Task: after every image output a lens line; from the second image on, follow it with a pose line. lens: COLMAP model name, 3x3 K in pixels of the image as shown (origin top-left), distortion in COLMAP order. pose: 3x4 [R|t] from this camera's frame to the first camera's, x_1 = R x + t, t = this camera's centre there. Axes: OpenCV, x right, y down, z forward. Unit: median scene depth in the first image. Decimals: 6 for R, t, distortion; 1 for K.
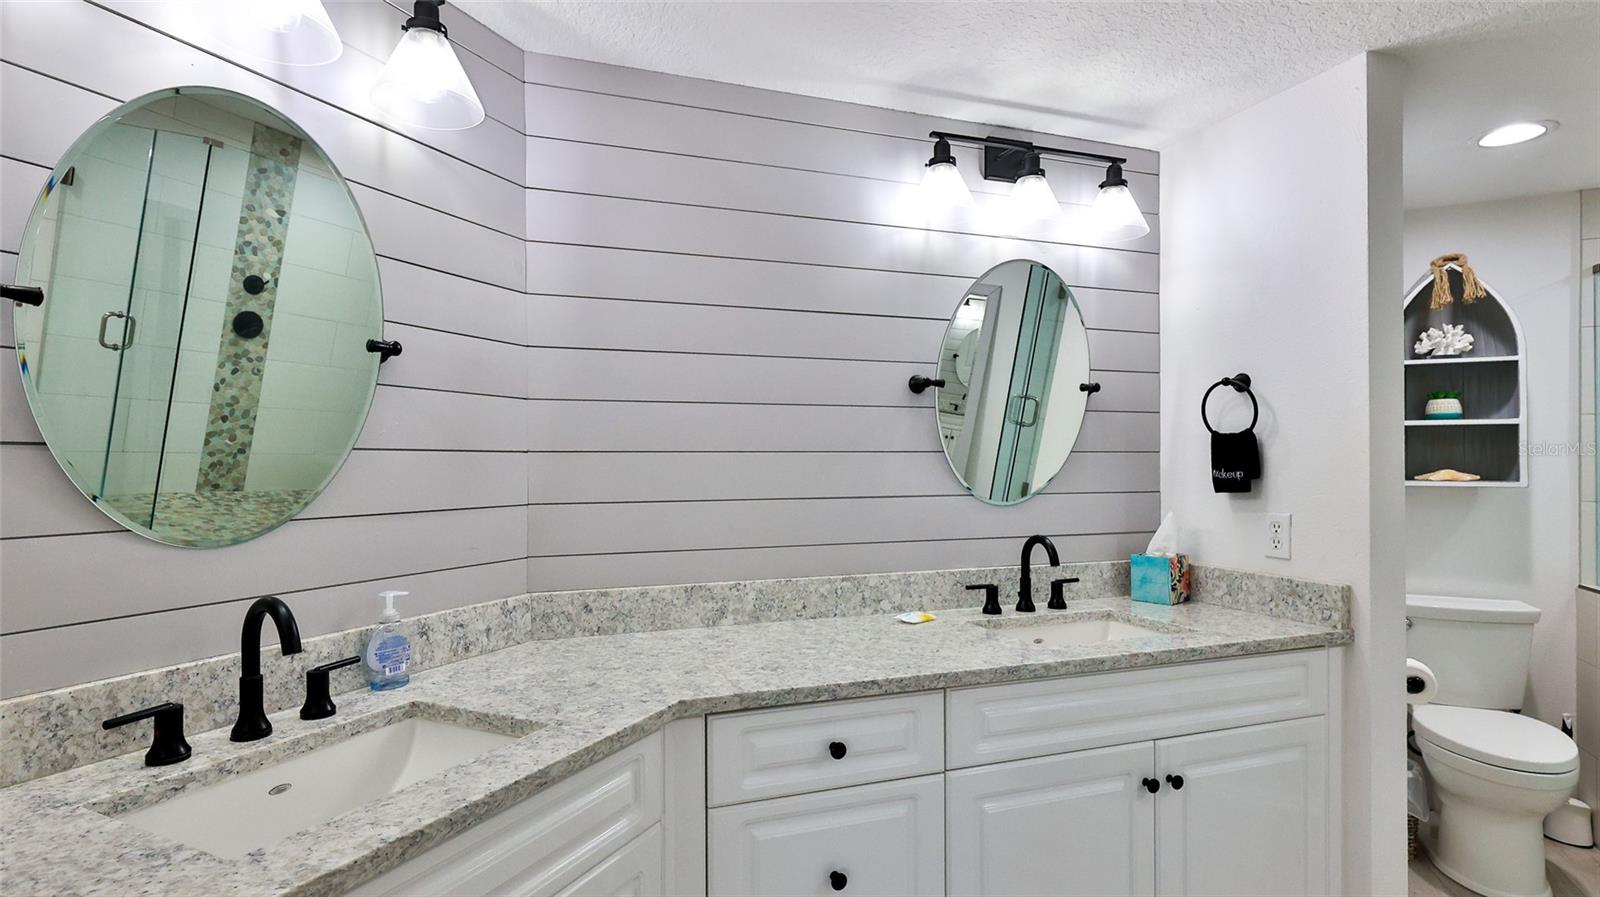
lens RADIAL K [[757.3, 0, 773.9], [0, 757.3, 462.8], [0, 0, 1]] dist [-0.001357, -0.001637]
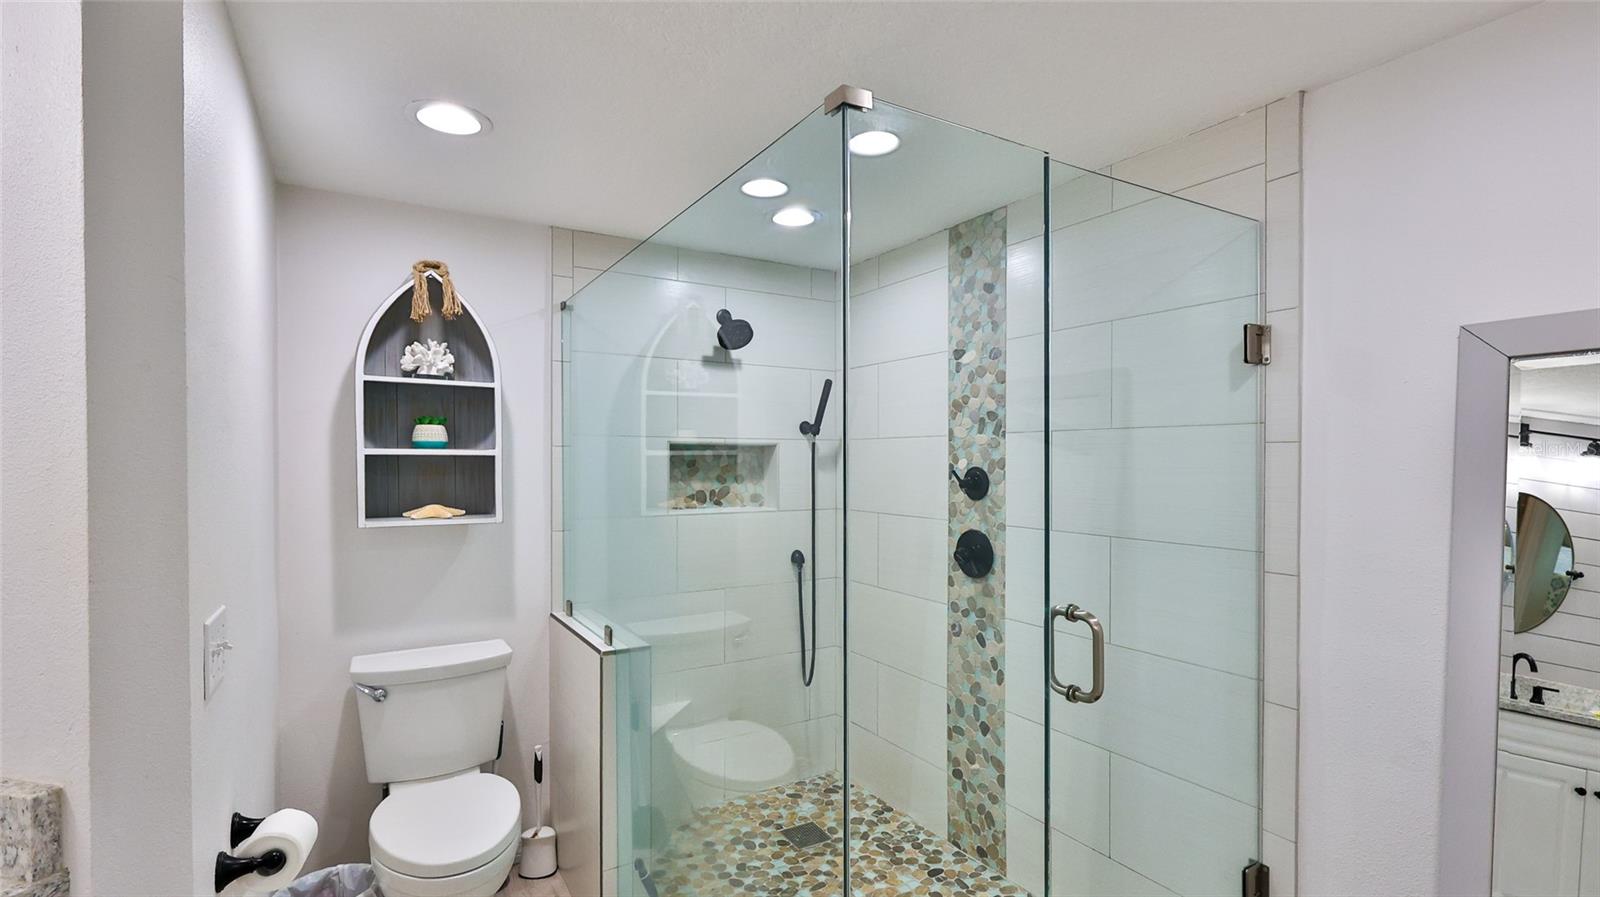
lens RADIAL K [[712.3, 0, 792.5], [0, 712.3, 460.7], [0, 0, 1]] dist [-0.006283, 0.002554]
pose [[0.530184, -0.001827, 0.847880, 0.566850], [-0.000221, 0.999997, 0.002293, -0.061775], [-0.847882, -0.001403, 0.530183, 0.282696]]
